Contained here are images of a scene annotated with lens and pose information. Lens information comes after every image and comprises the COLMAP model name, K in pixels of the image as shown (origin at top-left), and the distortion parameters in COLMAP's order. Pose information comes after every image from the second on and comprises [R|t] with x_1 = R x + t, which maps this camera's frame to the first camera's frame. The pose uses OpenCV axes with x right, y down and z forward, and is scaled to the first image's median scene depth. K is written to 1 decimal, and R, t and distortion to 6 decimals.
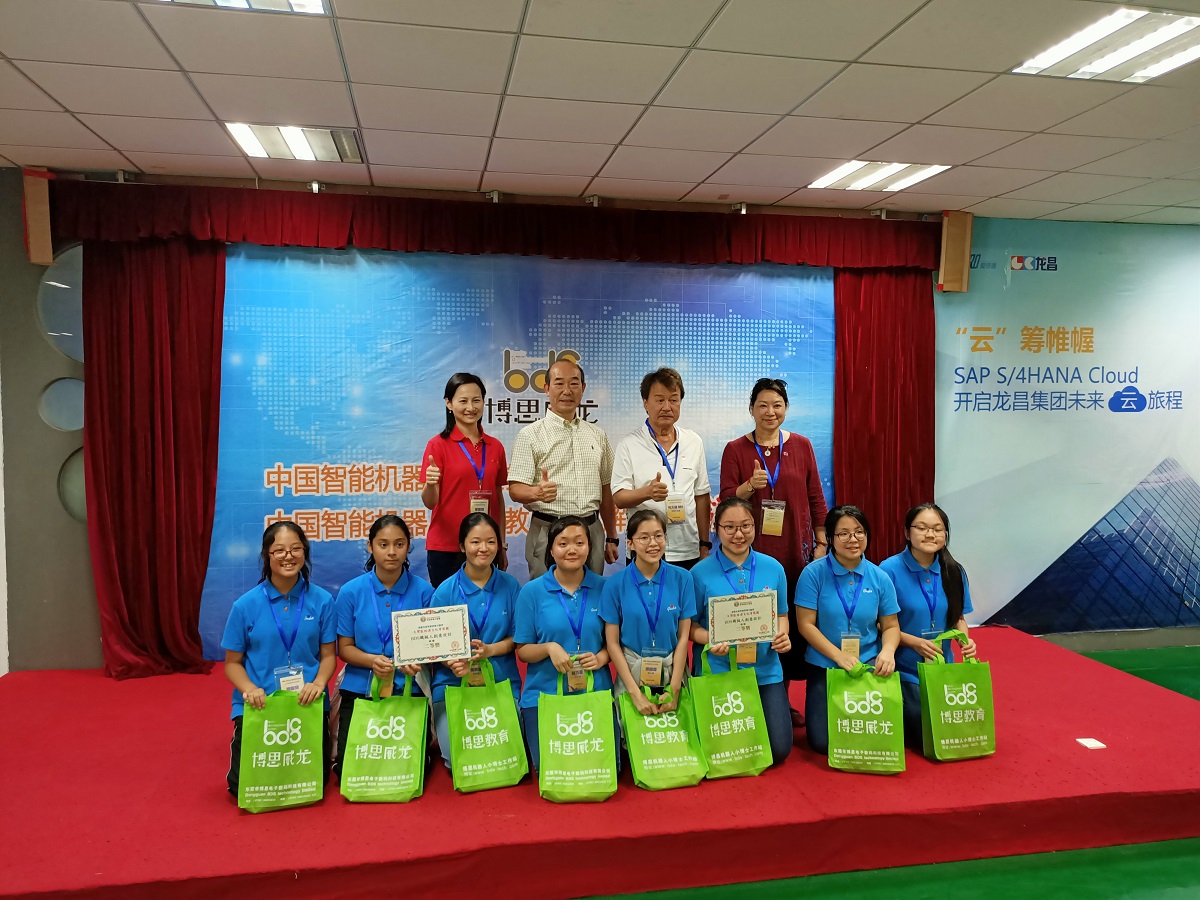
lens RADIAL K [[894.1, 0, 600.0], [0, 894.1, 450.0], [0, 0, 1]] dist [0.061572, -0.091497]
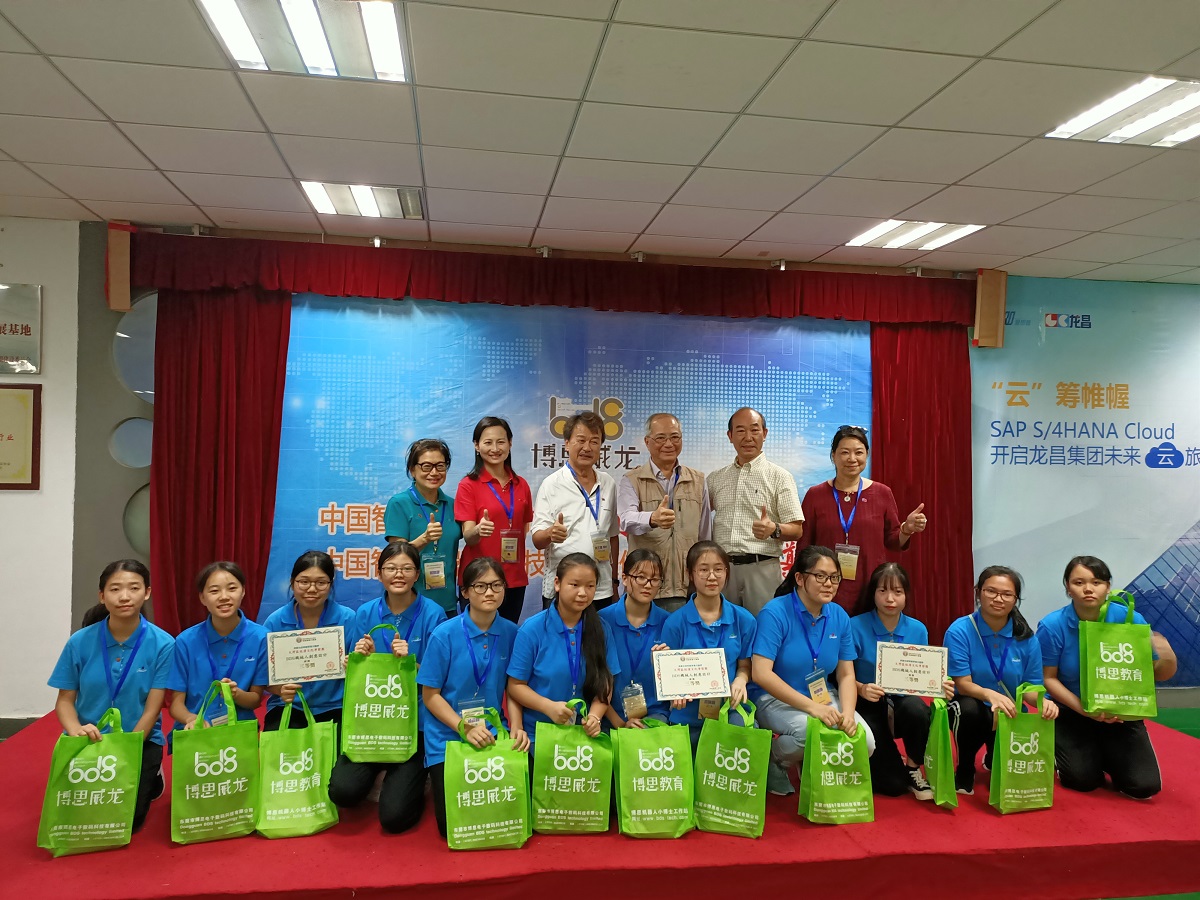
lens RADIAL K [[894.1, 0, 600.0], [0, 894.1, 450.0], [0, 0, 1]] dist [0.061572, -0.091497]
pose [[0.999404, 0.014488, -0.031340, -0.016182], [-0.016487, 0.997782, -0.064498, 0.015317], [0.030336, 0.064976, 0.997426, -0.028747]]
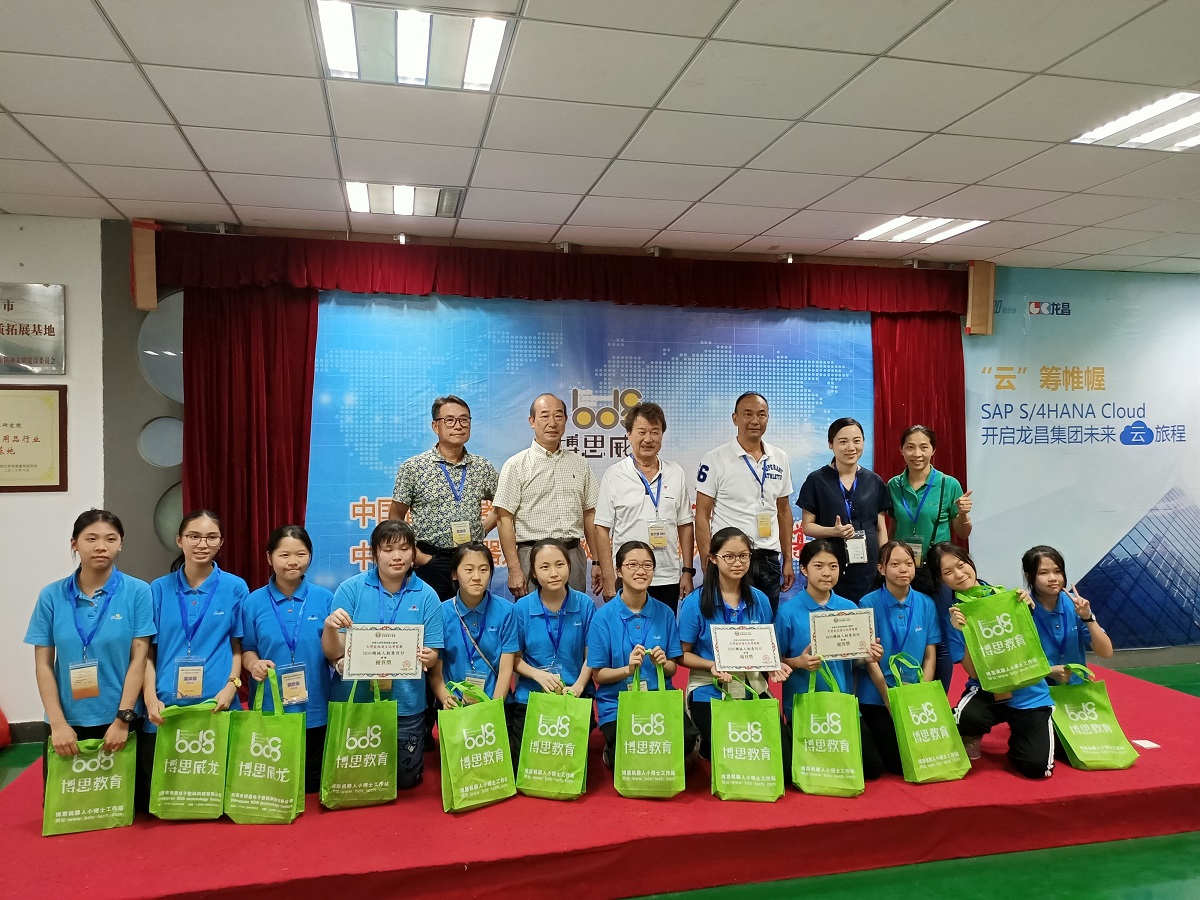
lens RADIAL K [[894.1, 0, 600.0], [0, 894.1, 450.0], [0, 0, 1]] dist [0.061572, -0.091497]
pose [[0.999173, -0.006731, 0.040108, -0.117592], [0.008686, 0.998772, -0.048769, 0.013147], [-0.039730, 0.049077, 0.998004, -0.061804]]
